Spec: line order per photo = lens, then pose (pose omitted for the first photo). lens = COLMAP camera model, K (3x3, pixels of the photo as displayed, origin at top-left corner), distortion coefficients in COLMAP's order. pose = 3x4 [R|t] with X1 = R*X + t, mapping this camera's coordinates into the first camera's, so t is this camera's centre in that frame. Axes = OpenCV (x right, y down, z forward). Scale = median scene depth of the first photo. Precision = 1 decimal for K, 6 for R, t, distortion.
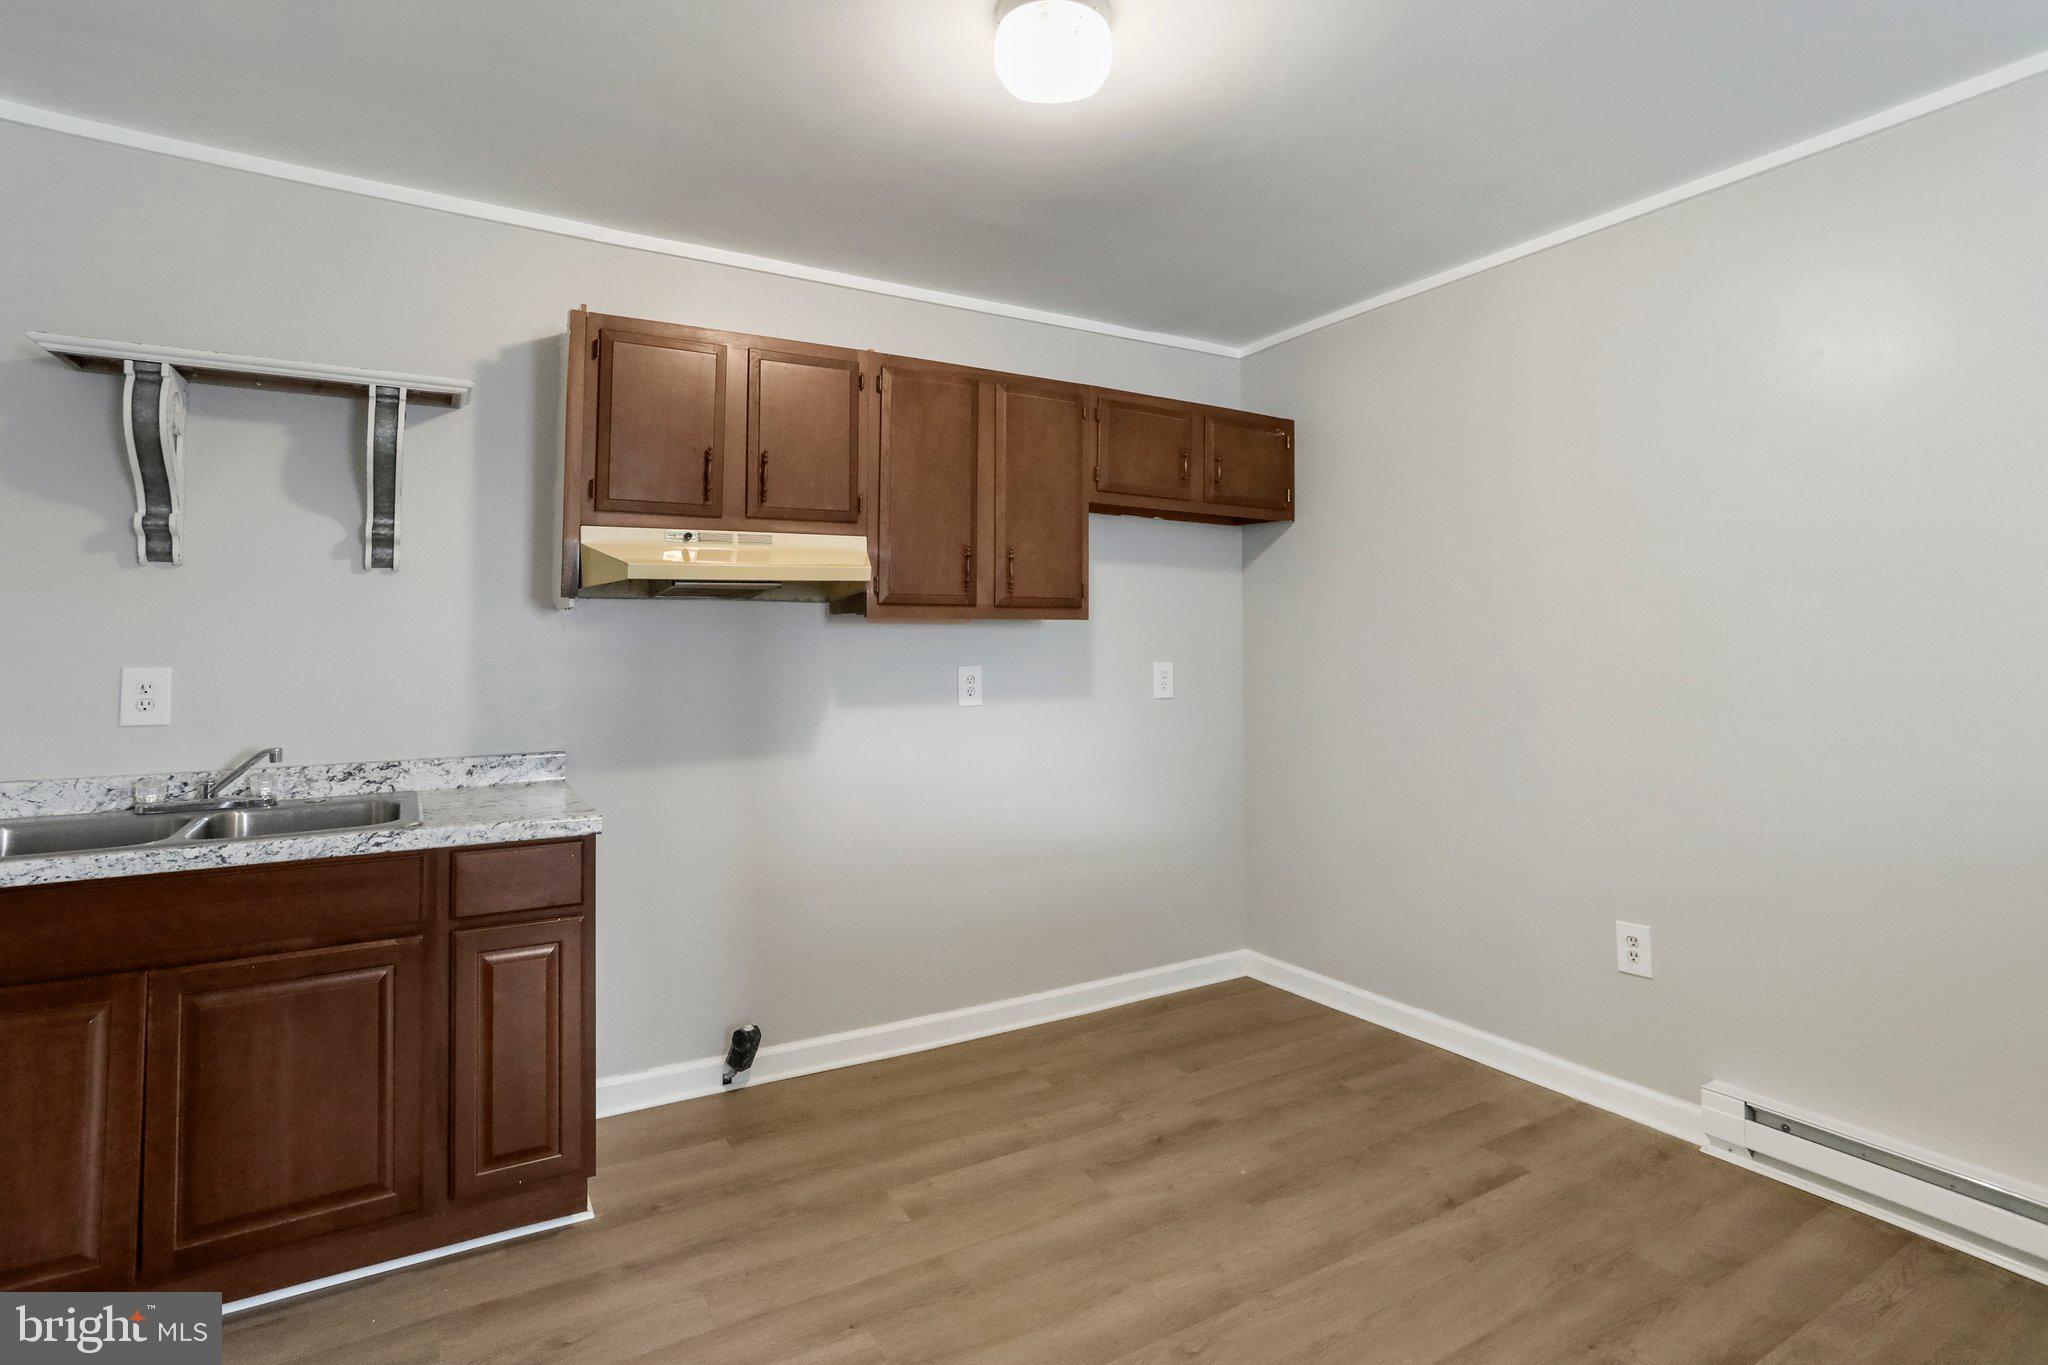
lens RADIAL K [[1023.4, 0, 1028.0], [0, 1023.4, 588.5], [0, 0, 1]] dist [-0.050214, 0.028239]
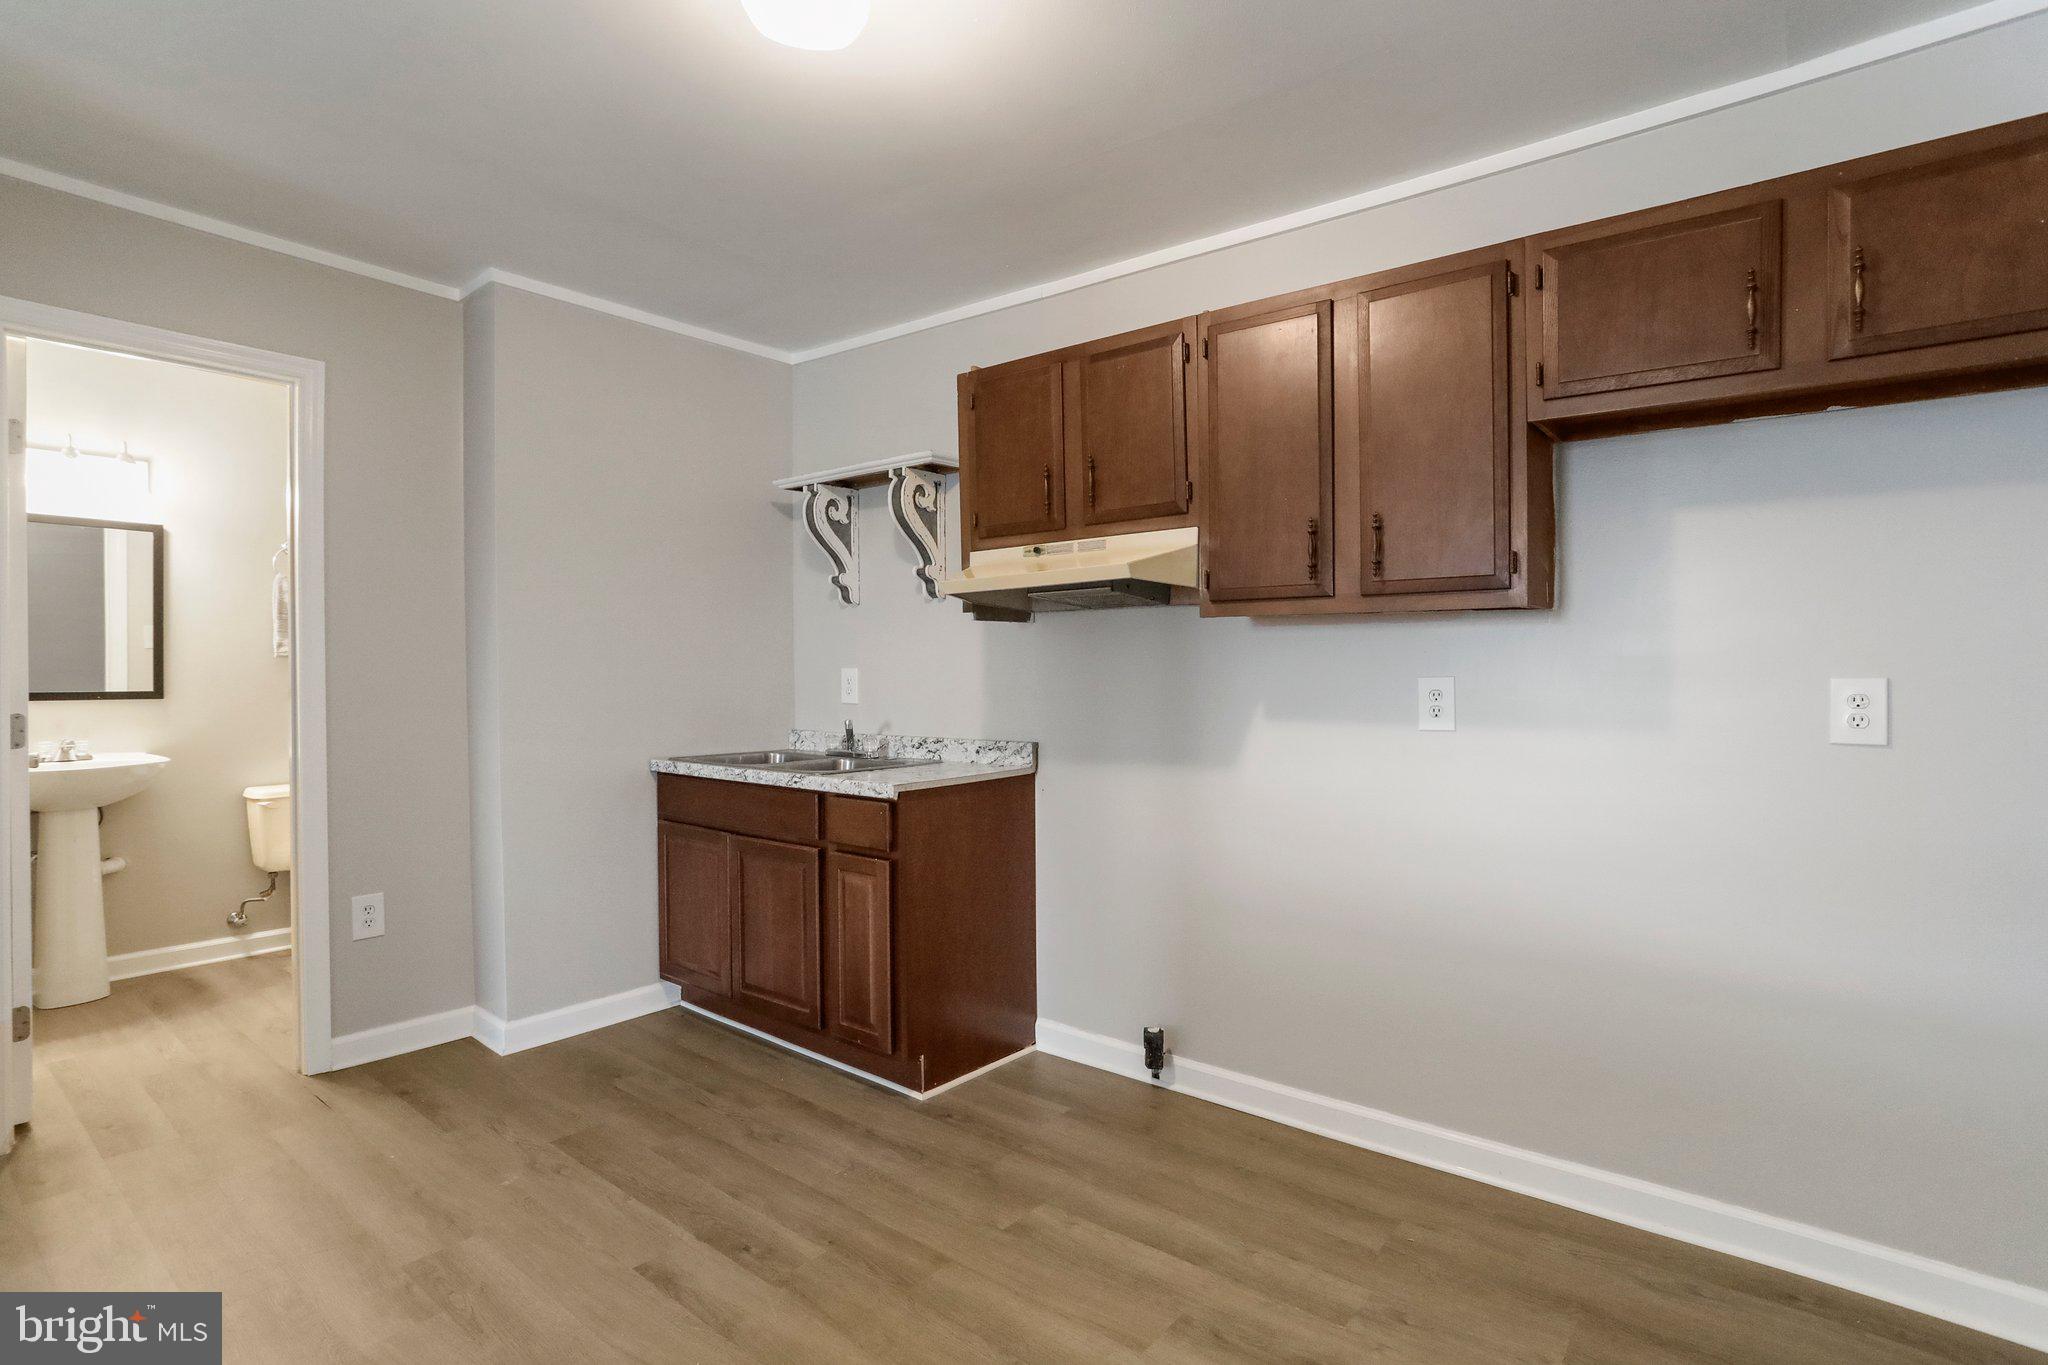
lens RADIAL K [[1014.8, 0, 1024.0], [0, 1014.8, 682.5], [0, 0, 1]] dist [-0.057784, 0.034665]
pose [[0.344014, 0.014736, -0.938849, 0.655802], [0.050119, 0.998163, 0.034031, 0.049915], [0.937626, -0.058762, 0.342643, 0.585610]]
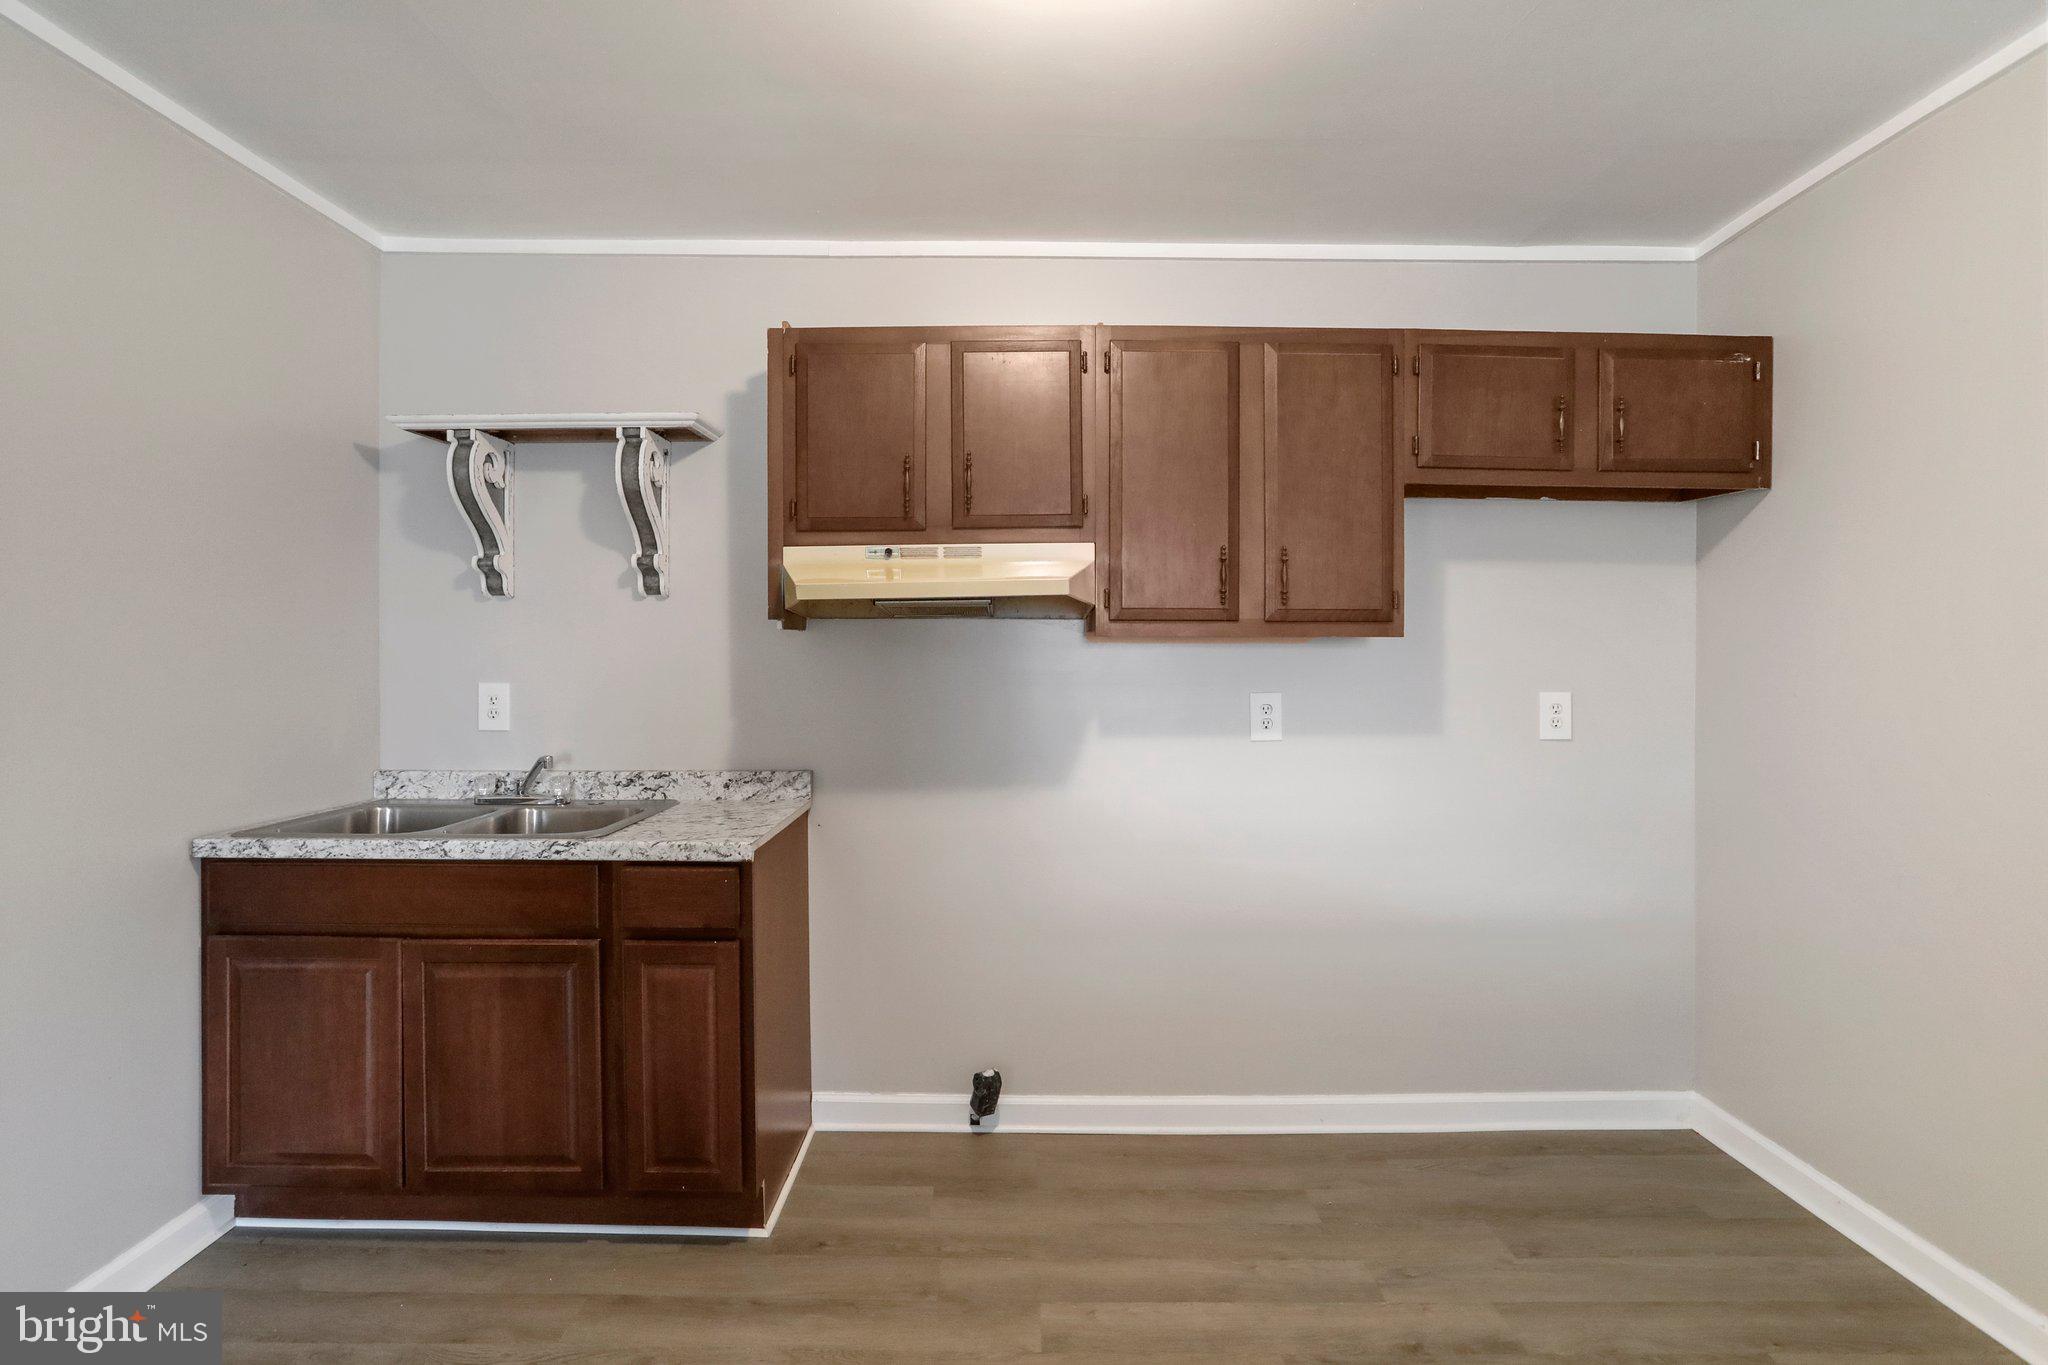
lens RADIAL K [[1007.1, 0, 1023.4], [0, 1007.1, 647.5], [0, 0, 1]] dist [-0.059050, 0.034645]
pose [[0.856833, 0.000927, -0.515593, 0.243447], [0.023671, 0.998873, 0.041133, 0.001289], [0.515050, -0.047449, 0.855846, 0.254802]]
